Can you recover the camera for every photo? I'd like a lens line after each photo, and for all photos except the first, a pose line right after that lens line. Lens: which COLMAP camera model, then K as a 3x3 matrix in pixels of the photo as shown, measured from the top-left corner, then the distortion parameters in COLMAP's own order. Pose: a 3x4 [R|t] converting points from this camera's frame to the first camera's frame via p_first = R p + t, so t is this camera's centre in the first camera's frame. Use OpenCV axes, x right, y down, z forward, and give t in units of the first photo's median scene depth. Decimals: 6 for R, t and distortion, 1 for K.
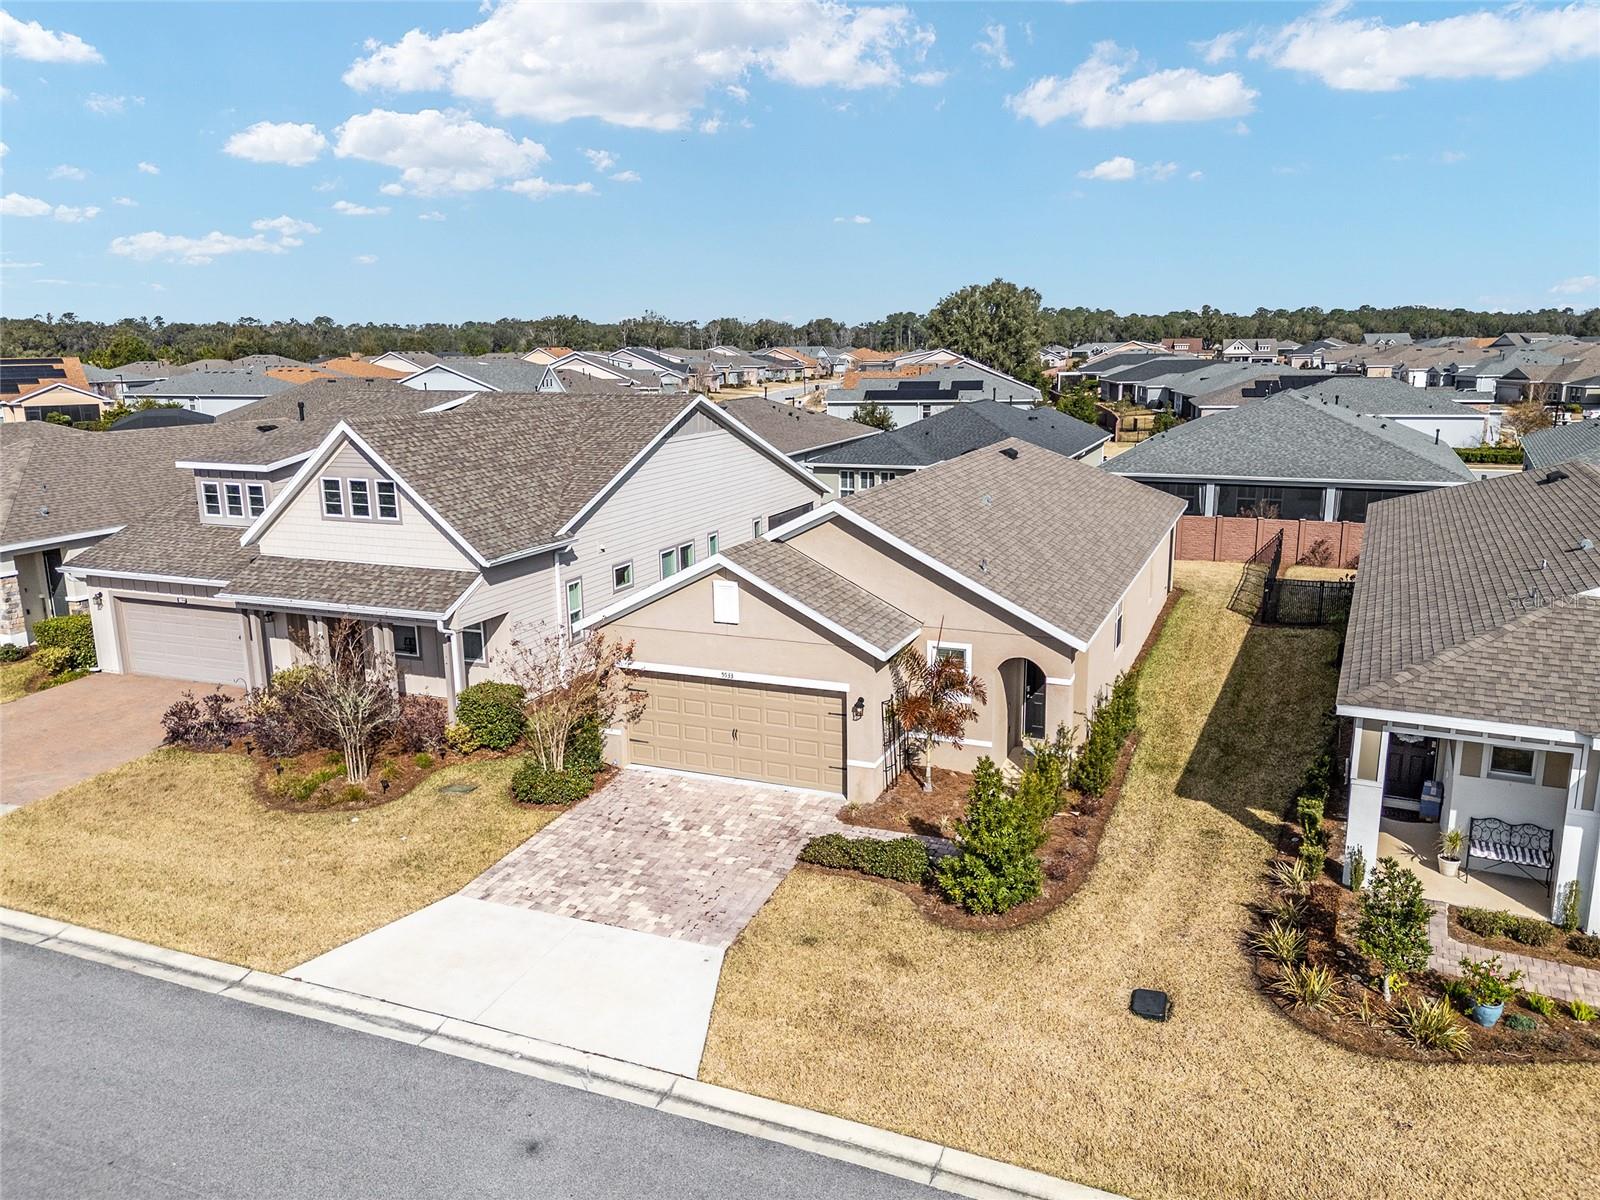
lens RADIAL K [[1174.7, 0, 798.6], [0, 1174.7, 603.3], [0, 0, 1]] dist [0.091149, -0.110346]
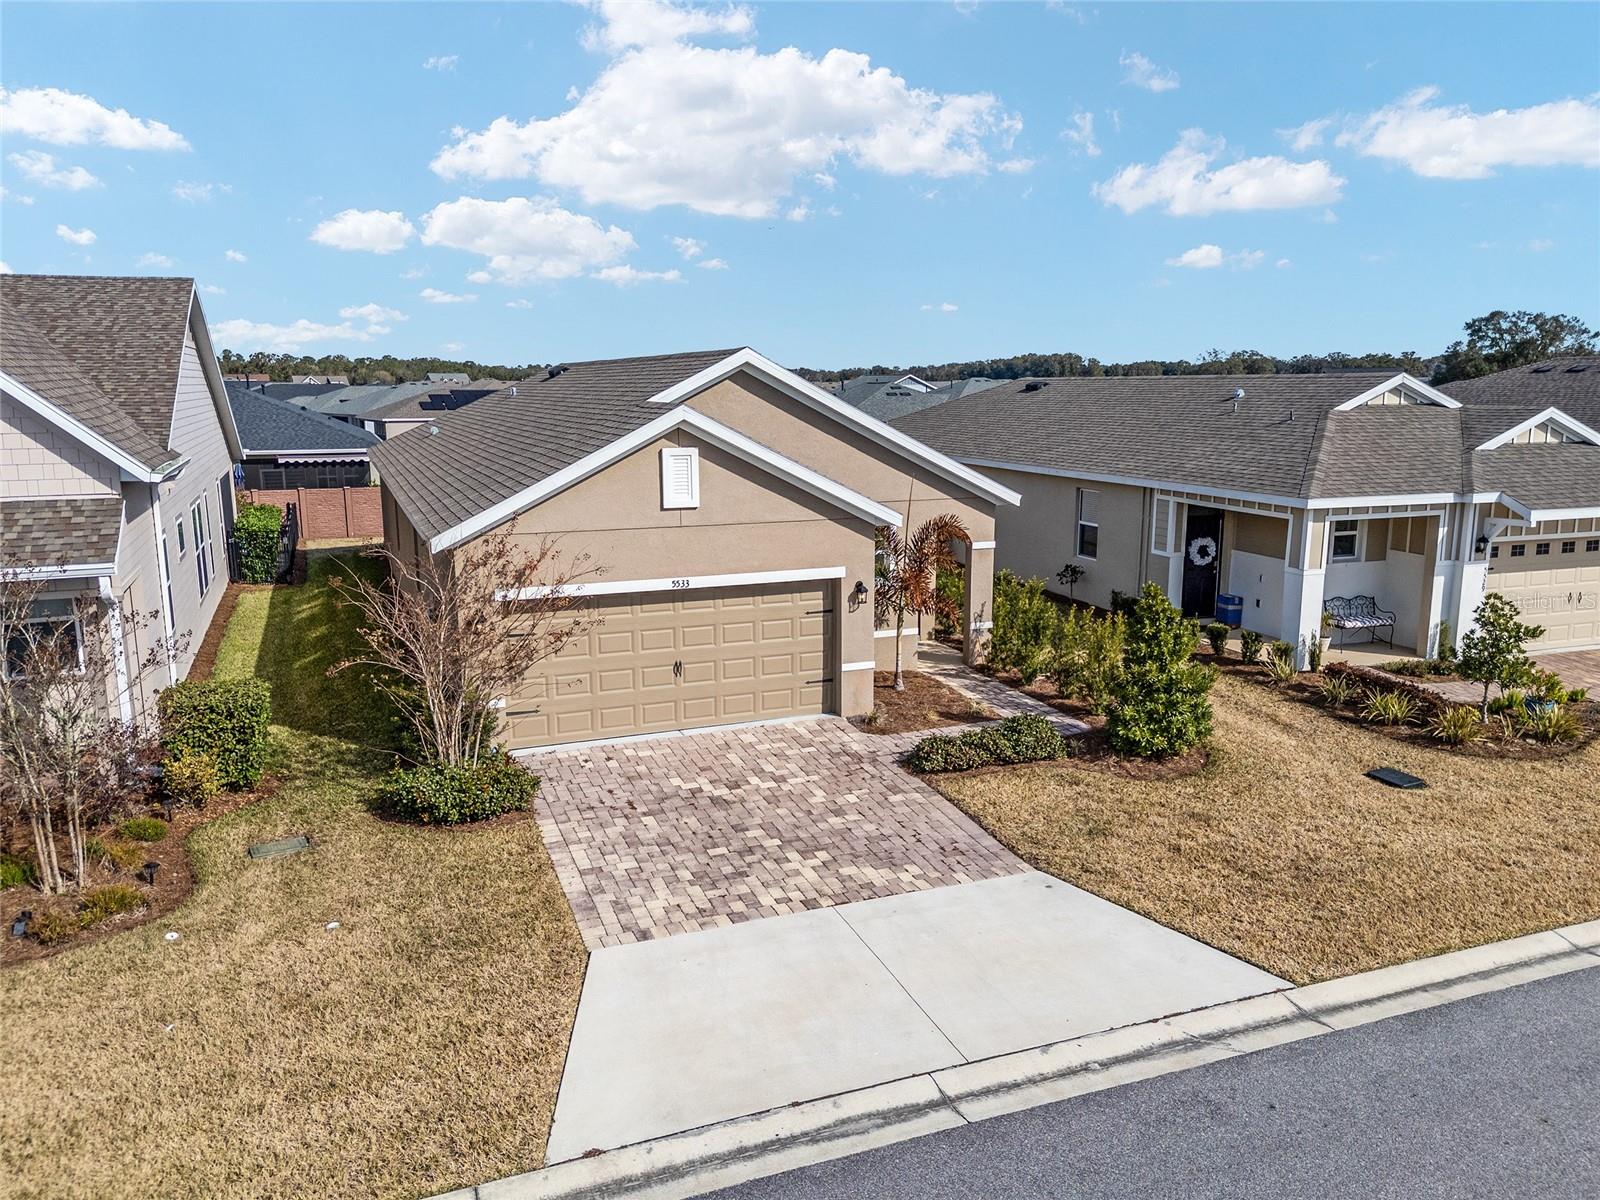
lens RADIAL K [[1174.7, 0, 798.6], [0, 1174.7, 603.3], [0, 0, 1]] dist [0.091149, -0.110346]
pose [[0.714962, -0.119291, 0.688912, -0.530530], [0.147999, 0.988830, 0.017629, 0.074674], [-0.683320, 0.089354, 0.724631, 0.446559]]
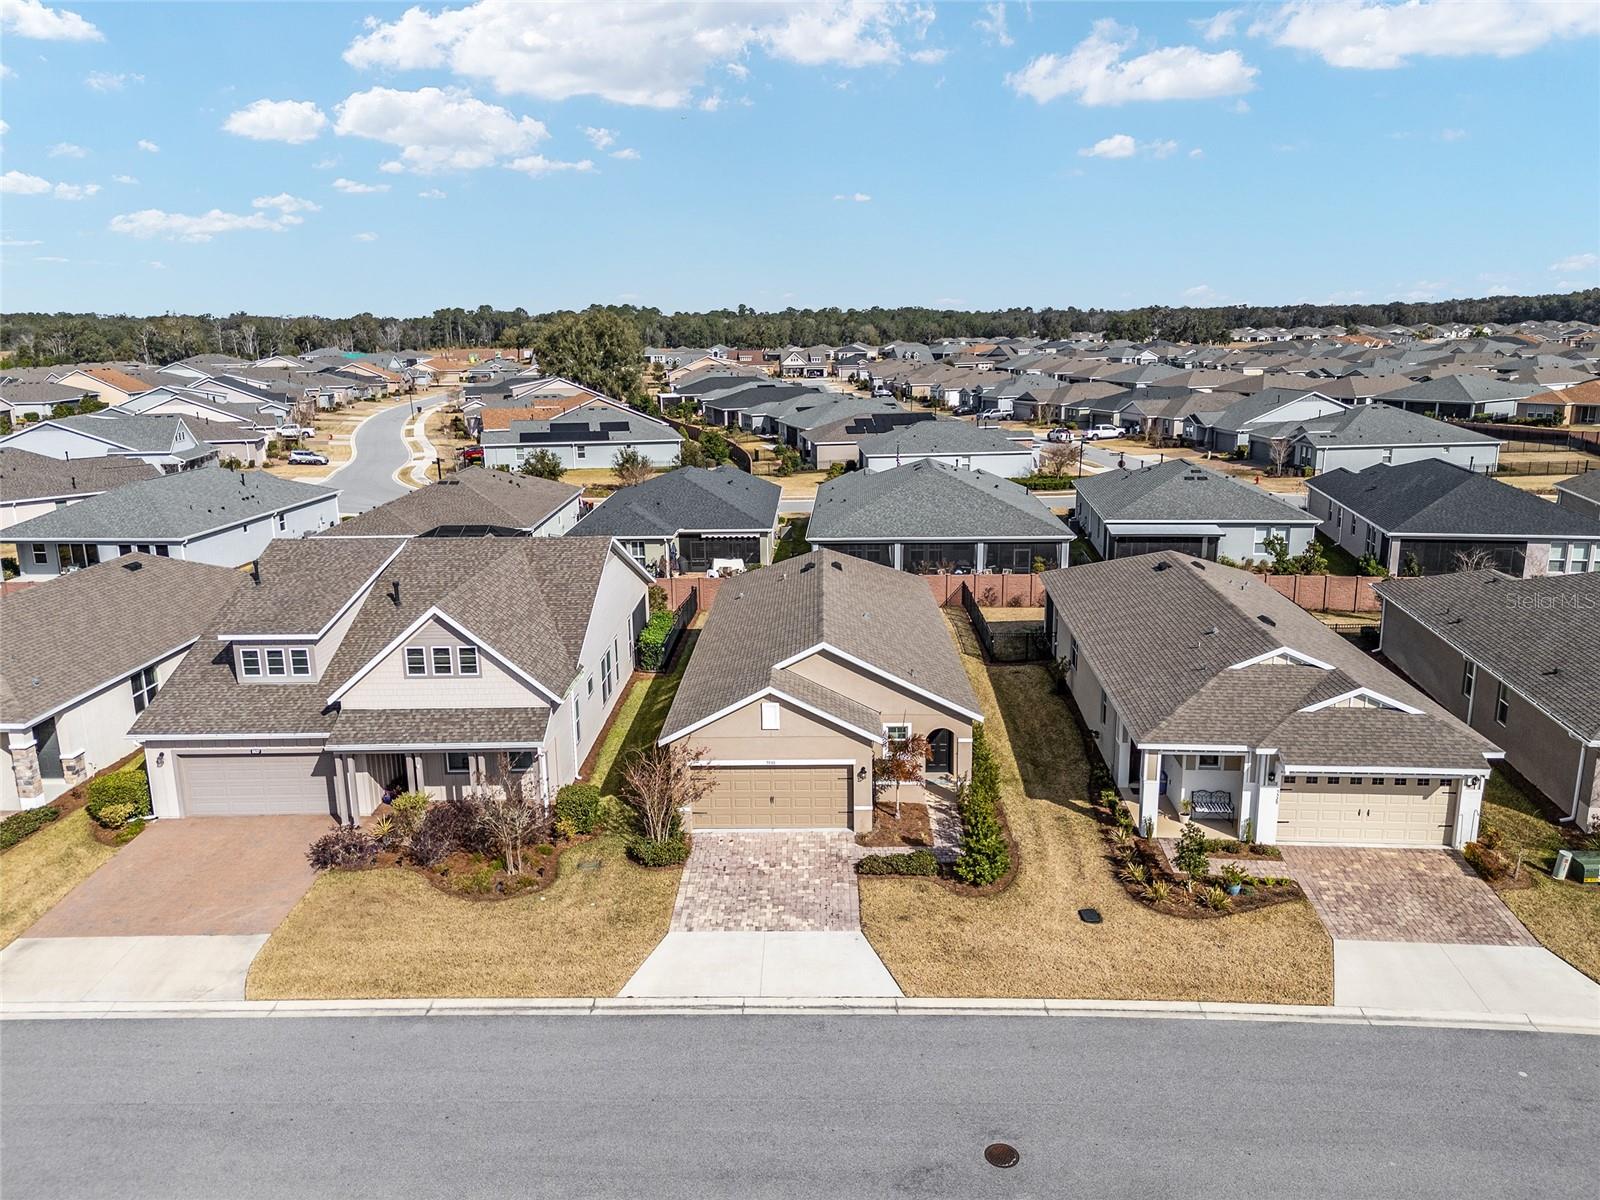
lens RADIAL K [[1174.7, 0, 798.6], [0, 1174.7, 603.3], [0, 0, 1]] dist [0.091149, -0.110346]
pose [[0.929940, -0.086876, 0.357302, -0.582812], [0.083449, 0.996198, 0.025029, -0.190187], [-0.358118, 0.006541, 0.933653, -0.470192]]
